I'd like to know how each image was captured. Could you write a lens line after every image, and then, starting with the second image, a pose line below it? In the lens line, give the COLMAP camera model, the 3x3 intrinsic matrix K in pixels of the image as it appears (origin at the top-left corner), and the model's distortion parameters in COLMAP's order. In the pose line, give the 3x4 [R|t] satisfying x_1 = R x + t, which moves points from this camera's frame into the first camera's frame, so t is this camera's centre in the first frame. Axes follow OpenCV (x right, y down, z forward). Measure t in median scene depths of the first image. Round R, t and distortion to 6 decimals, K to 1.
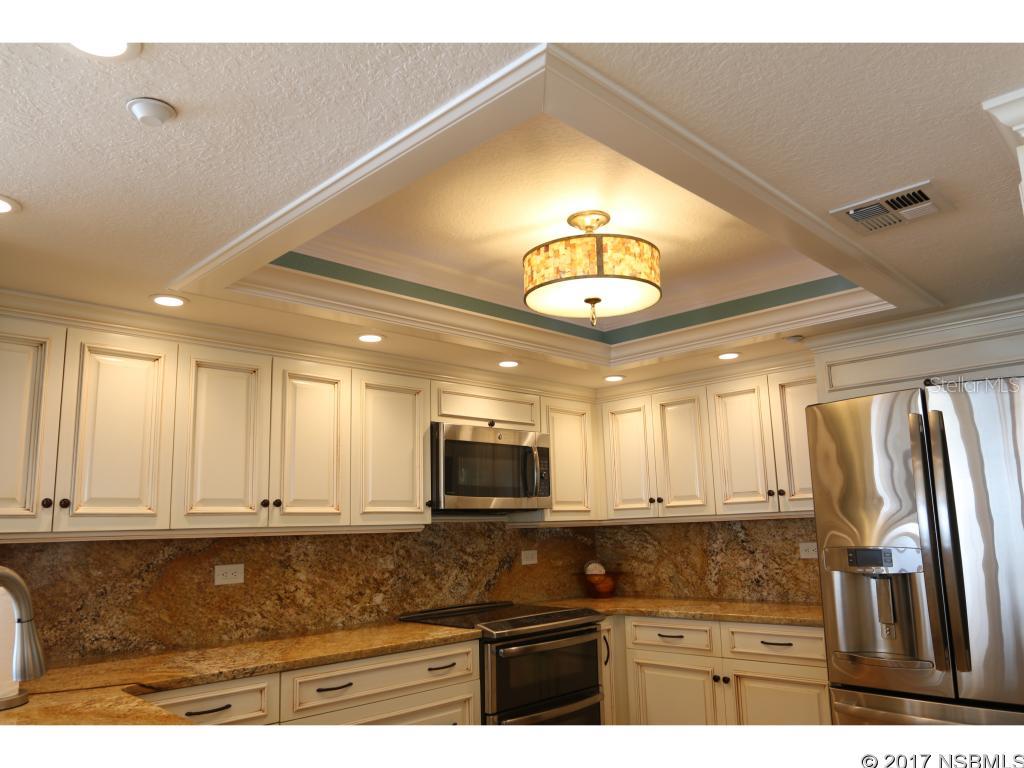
lens RADIAL K [[755.7, 0, 517.4], [0, 755.7, 387.6], [0, 0, 1]] dist [-0.072008, 0.046780]
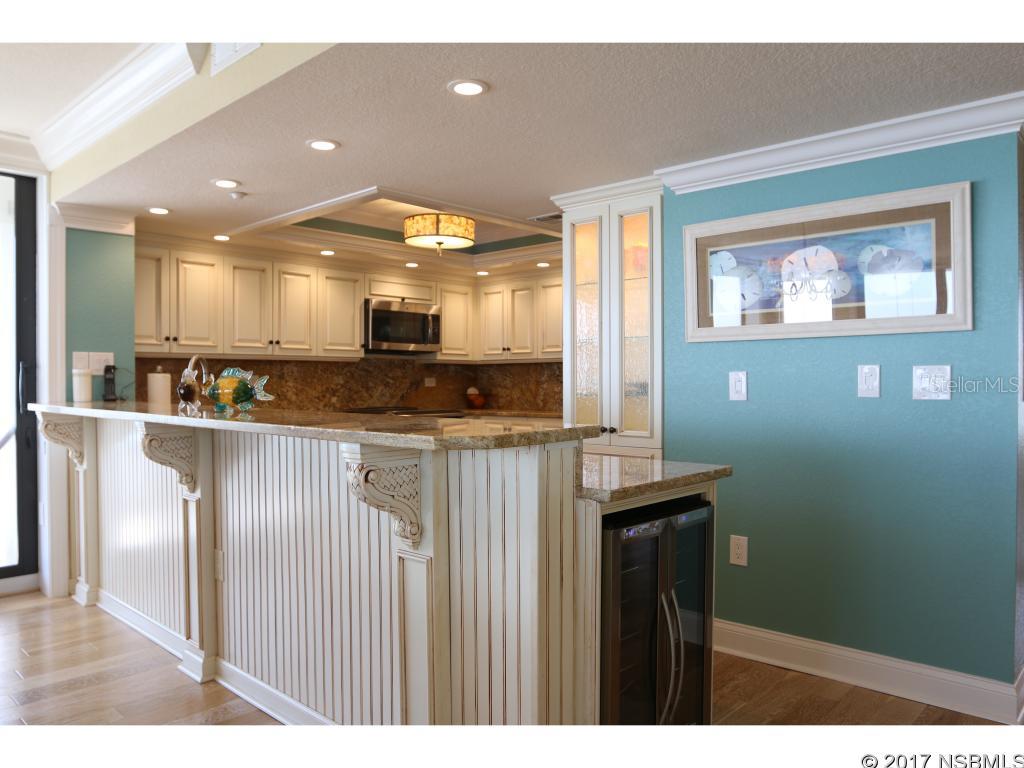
lens RADIAL K [[755.7, 0, 516.2], [0, 755.7, 385.1], [0, 0, 1]] dist [-0.072008, 0.046780]
pose [[0.999032, 0.029047, 0.033034, 0.193556], [-0.034635, 0.982385, 0.183630, -0.094395], [-0.027118, -0.184596, 0.982440, -0.783801]]
